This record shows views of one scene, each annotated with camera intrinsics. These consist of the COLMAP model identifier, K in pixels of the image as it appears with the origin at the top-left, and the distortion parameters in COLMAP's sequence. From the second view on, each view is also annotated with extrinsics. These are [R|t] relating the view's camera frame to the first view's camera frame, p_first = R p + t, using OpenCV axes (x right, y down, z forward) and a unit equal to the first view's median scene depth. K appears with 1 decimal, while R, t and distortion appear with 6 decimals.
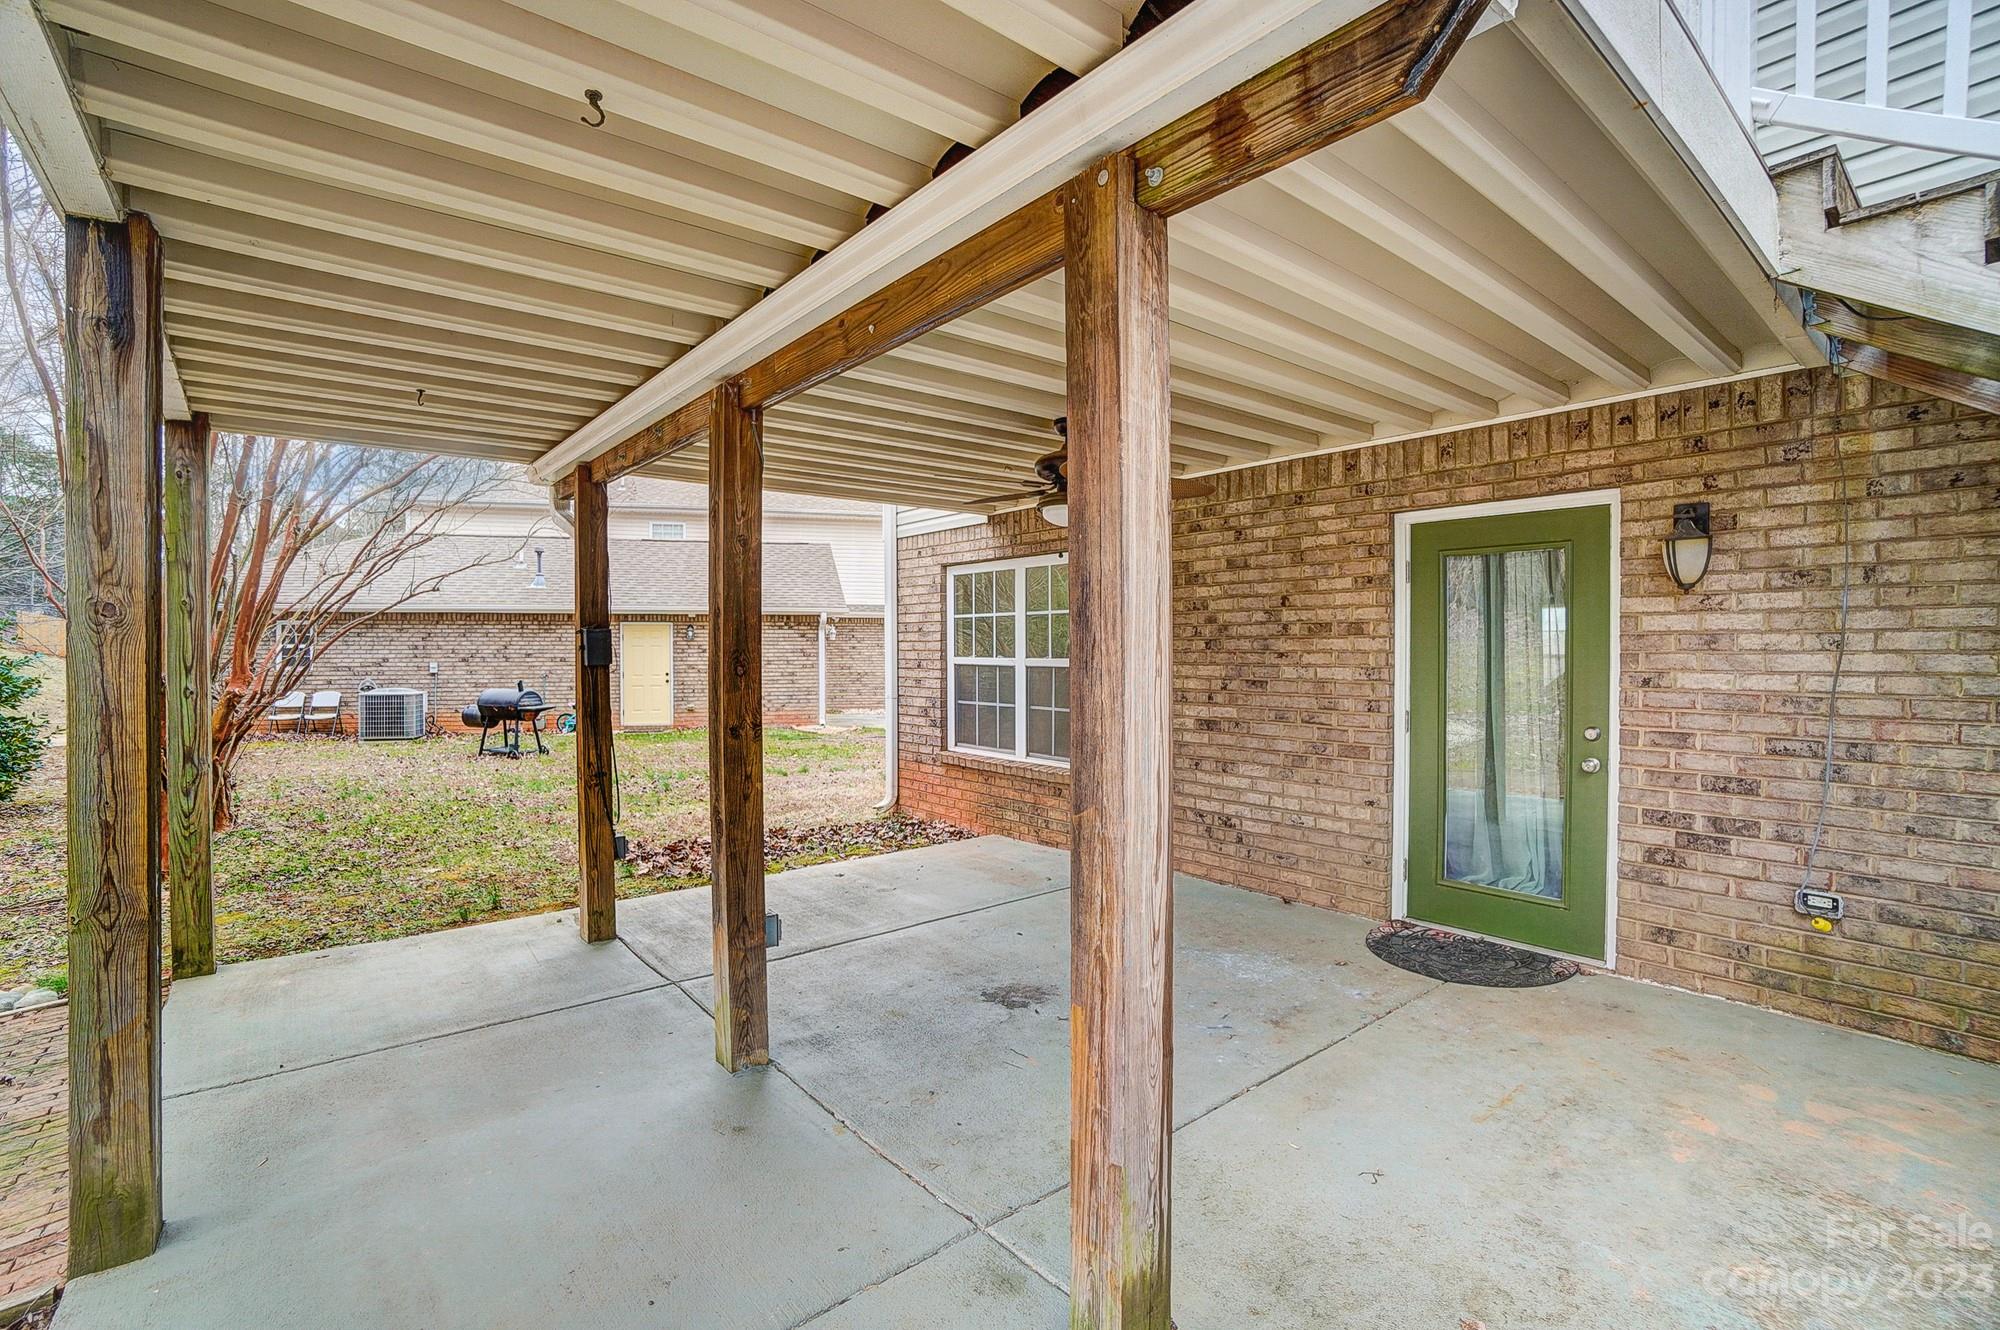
lens RADIAL K [[886.1, 0, 991.9], [0, 886.1, 656.0], [0, 0, 1]] dist [-0.067354, 0.023248]
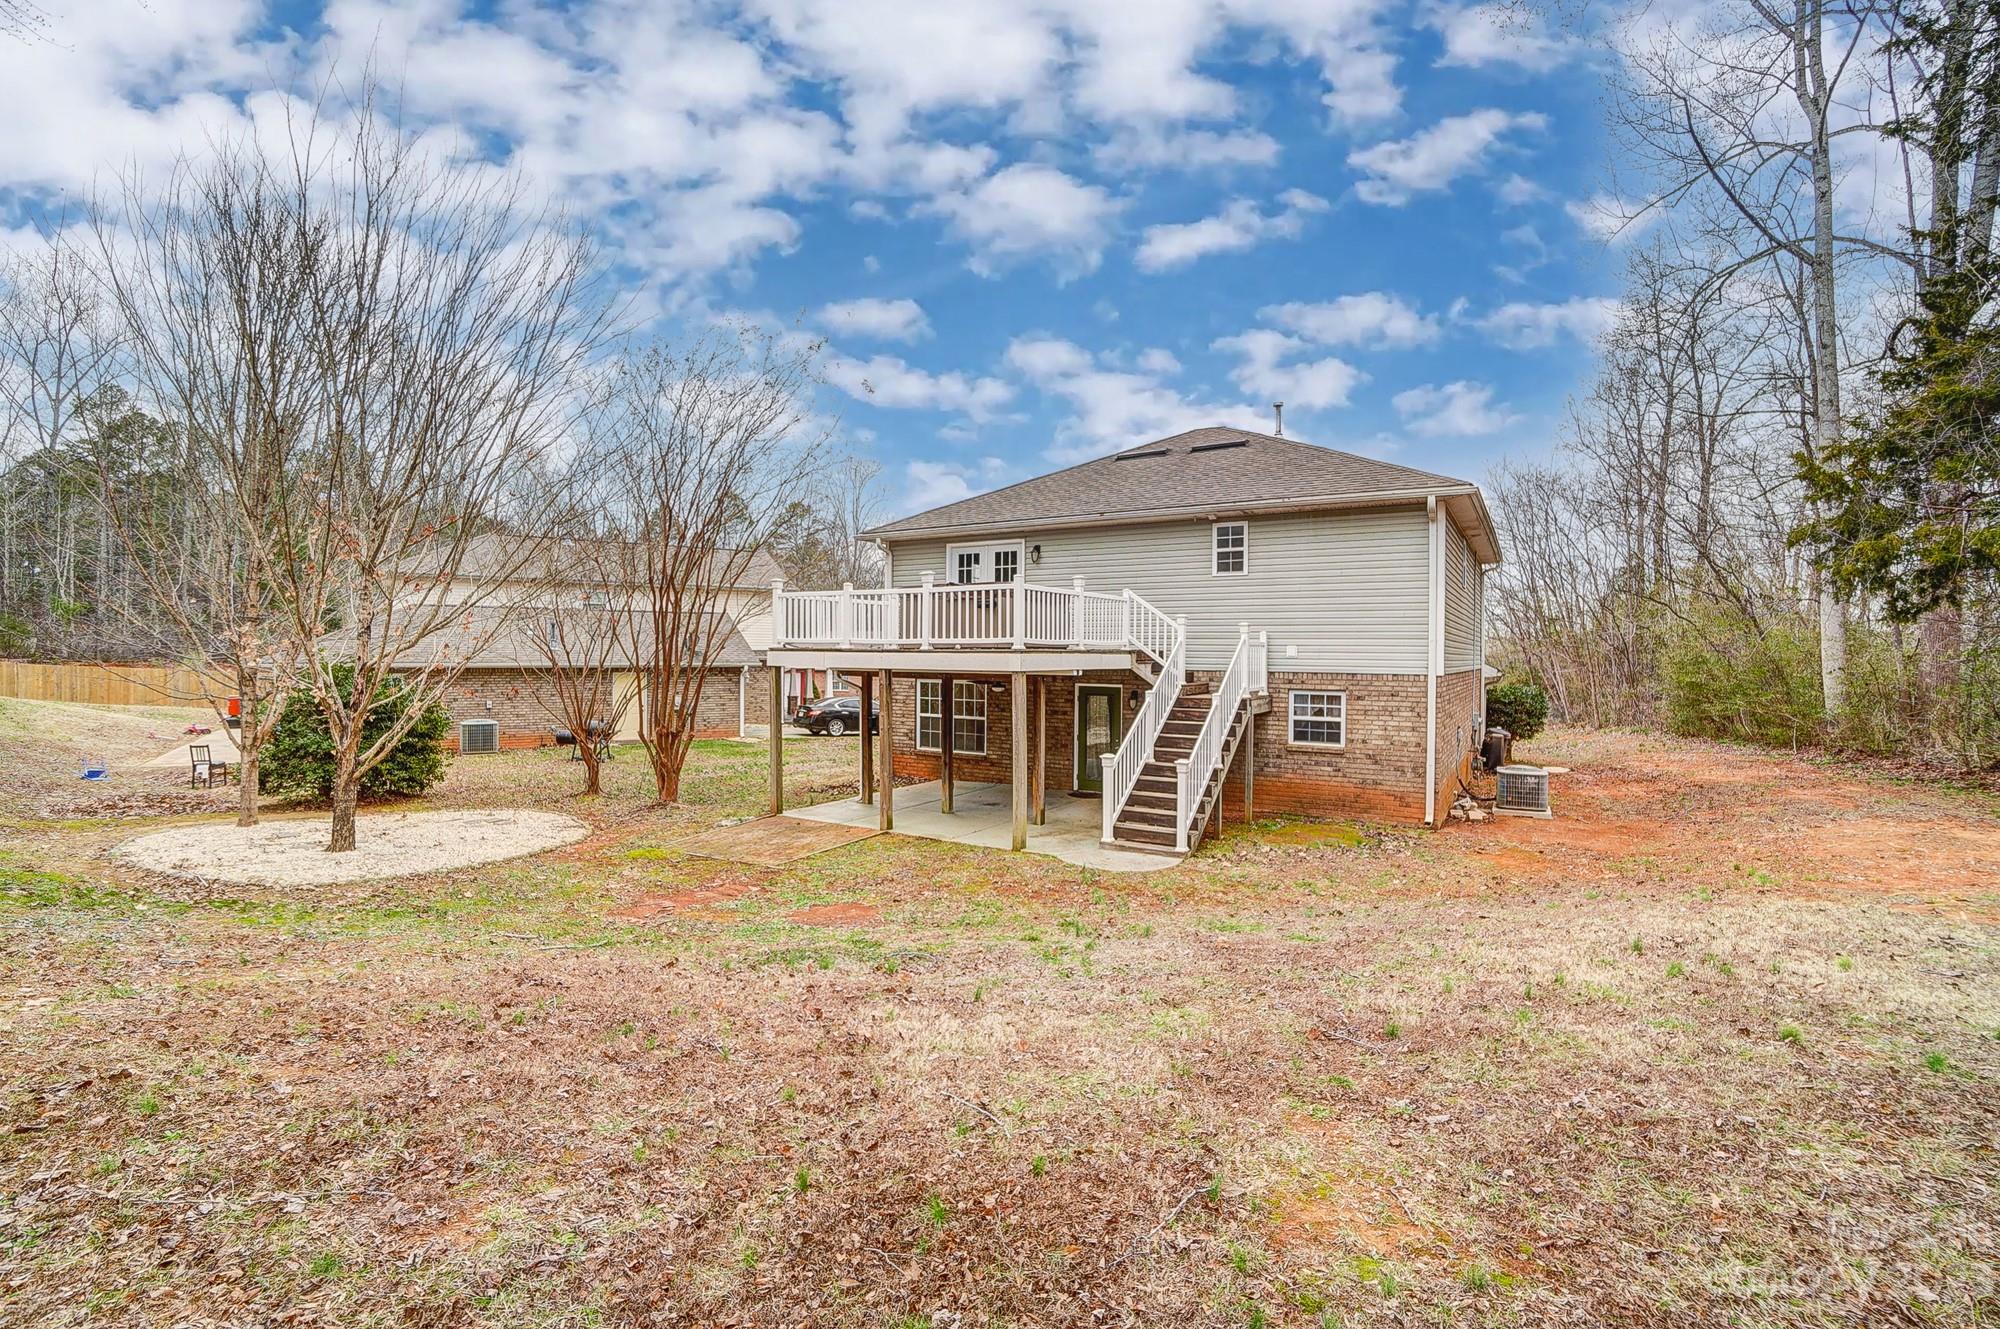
lens RADIAL K [[886.1, 0, 991.9], [0, 886.1, 655.5], [0, 0, 1]] dist [-0.067354, 0.023248]
pose [[0.947846, 0.007791, 0.318634, -1.007616], [-0.007637, 0.999969, -0.001733, -0.249055], [-0.318638, -0.000790, 0.947876, -2.305789]]
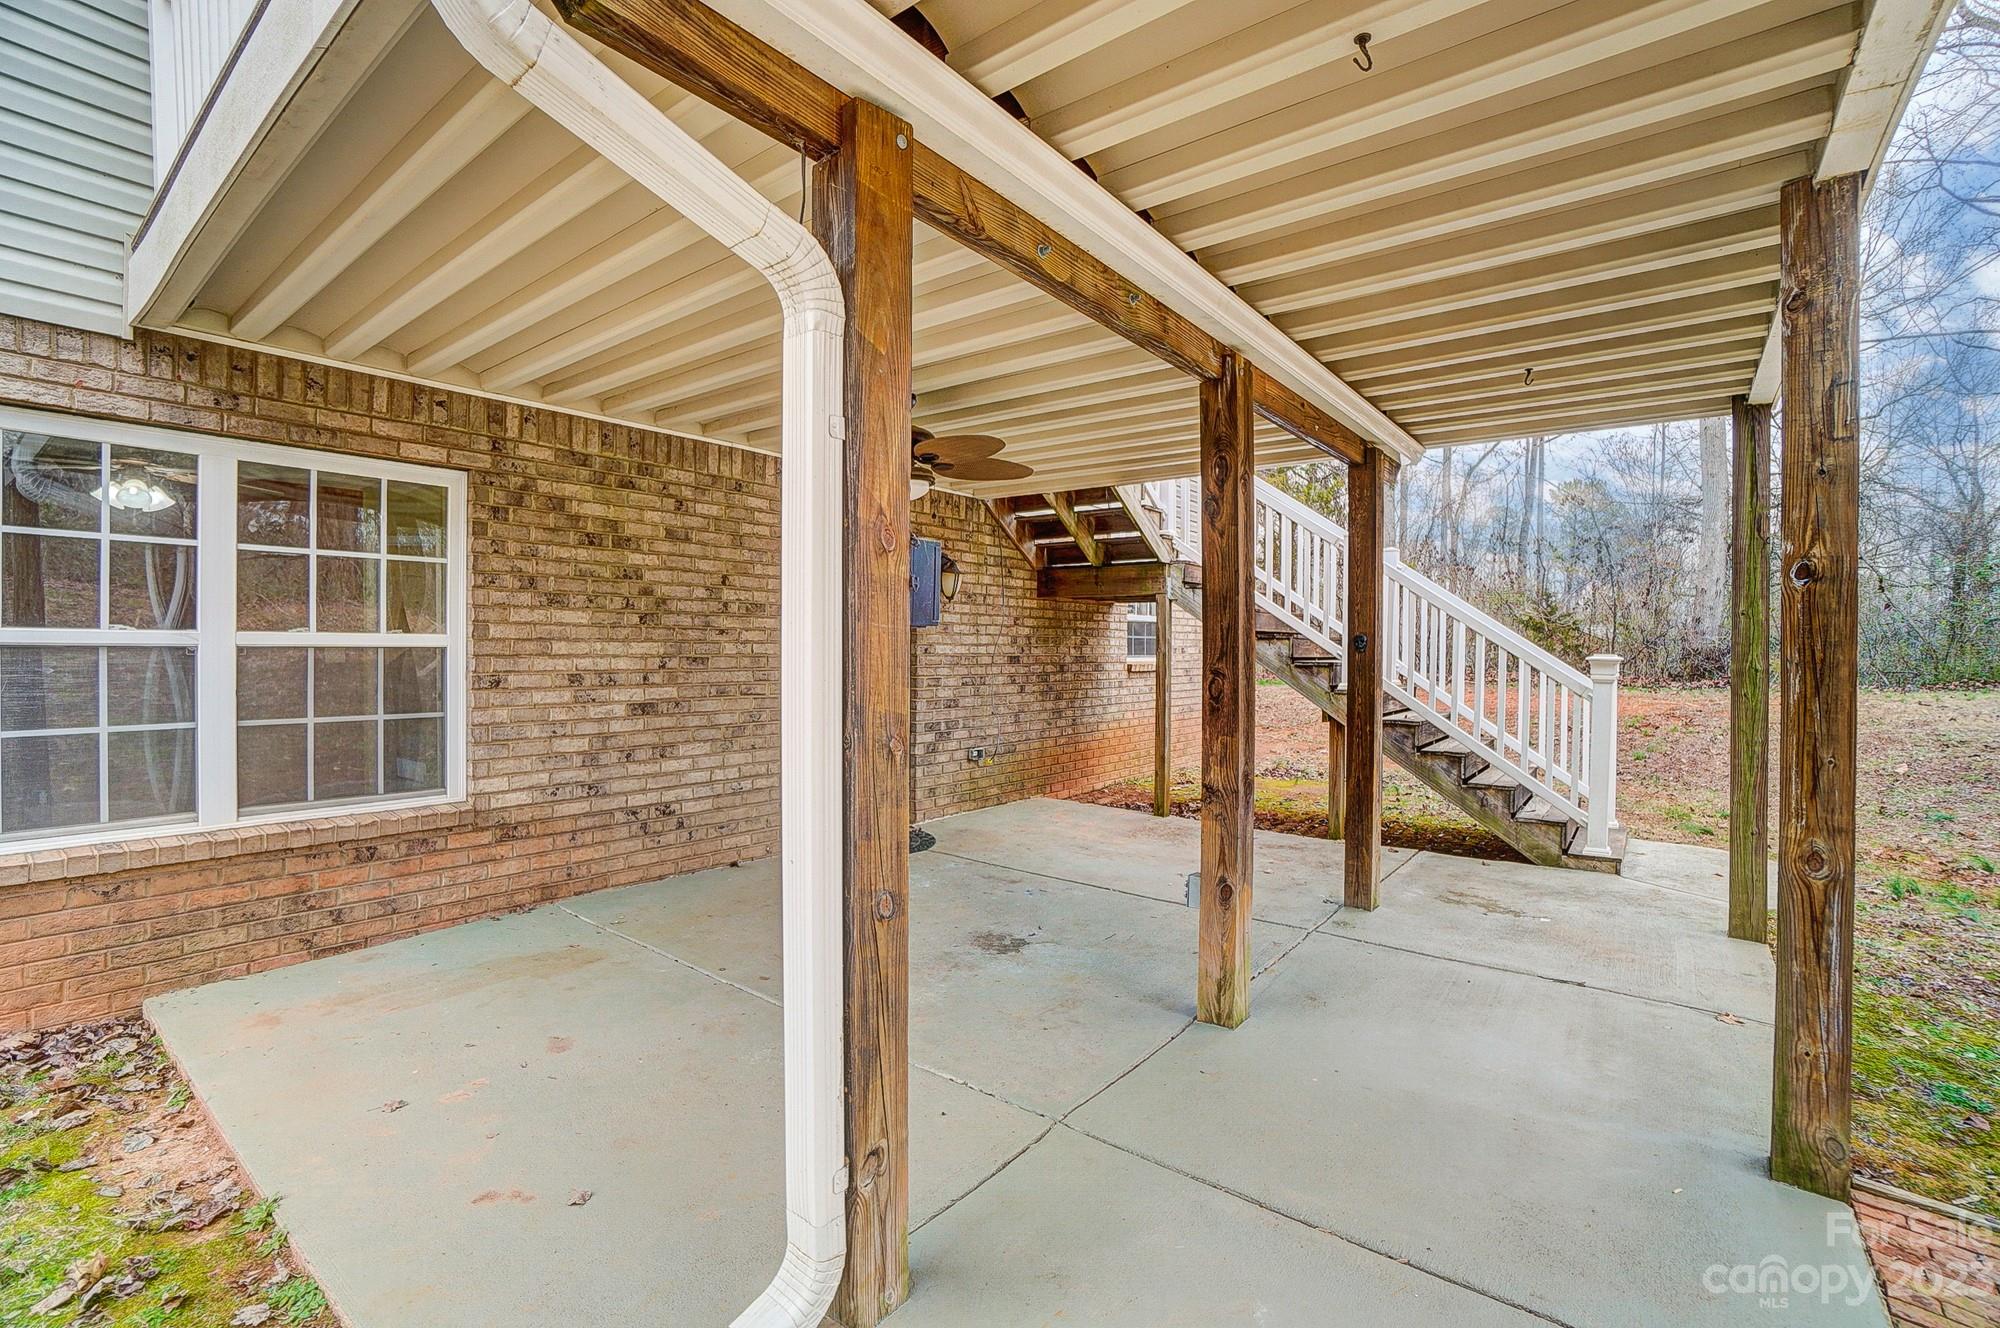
lens RADIAL K [[886.1, 0, 991.9], [0, 886.1, 655.0], [0, 0, 1]] dist [-0.067354, 0.023248]
pose [[-0.209245, -0.007847, 0.977832, -0.731449], [0.001137, 0.999965, 0.008267, 0.017408], [-0.977863, 0.002841, -0.209229, 0.881670]]
